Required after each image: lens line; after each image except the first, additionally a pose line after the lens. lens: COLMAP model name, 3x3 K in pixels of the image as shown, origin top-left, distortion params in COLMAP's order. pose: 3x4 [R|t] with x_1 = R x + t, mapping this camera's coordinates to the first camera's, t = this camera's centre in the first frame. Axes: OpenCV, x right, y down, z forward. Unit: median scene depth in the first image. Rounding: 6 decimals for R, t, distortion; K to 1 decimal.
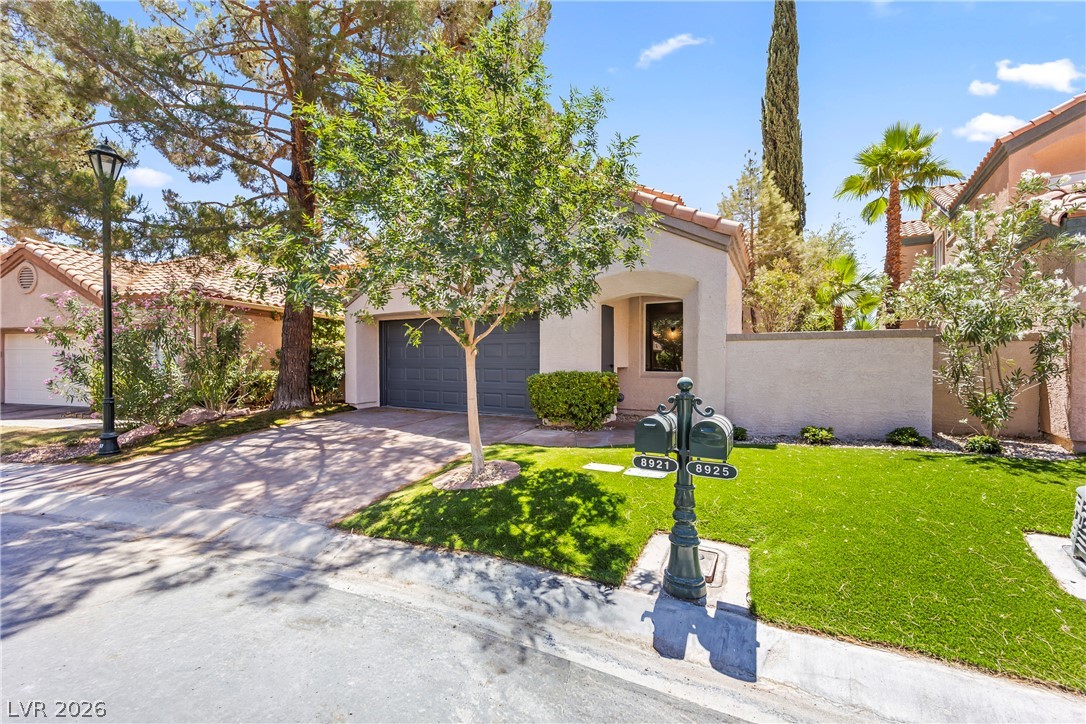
lens RADIAL K [[438.0, 0, 541.6], [0, 438.0, 358.7], [0, 0, 1]] dist [0.001868, -0.000385]
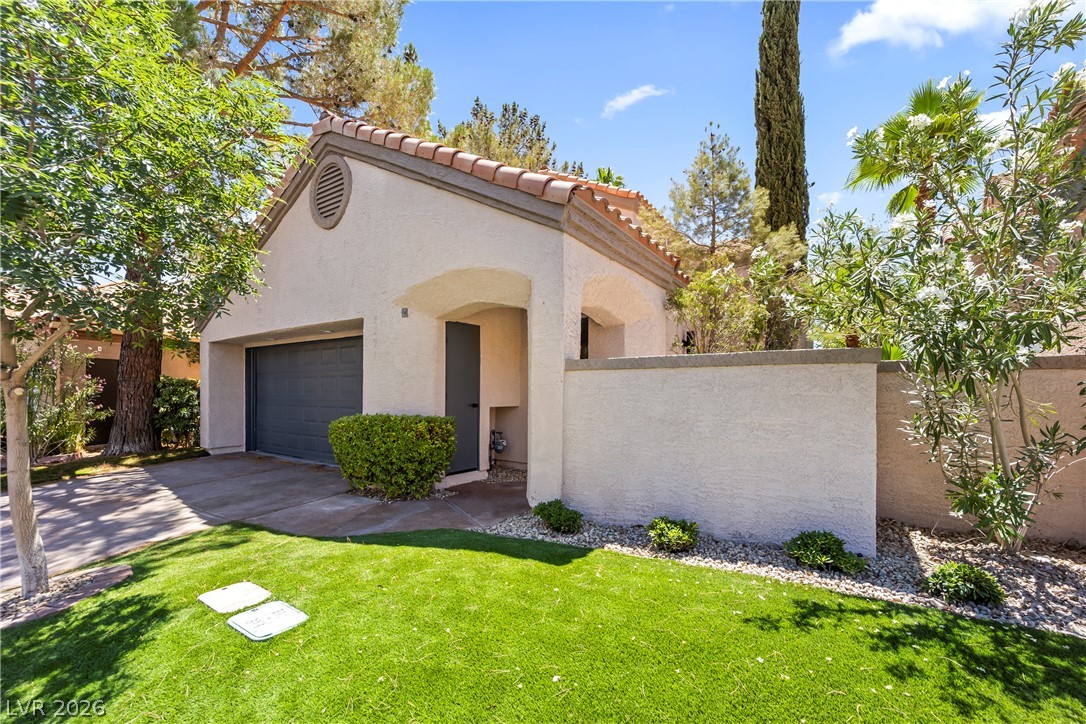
lens RADIAL K [[438.0, 0, 551.5], [0, 438.0, 384.1], [0, 0, 1]] dist [0.001868, -0.000385]
pose [[0.994794, -0.000895, -0.101904, 0.356429], [-0.000266, 0.999935, -0.011383, -0.010689], [0.101907, 0.011351, 0.994729, 0.275965]]
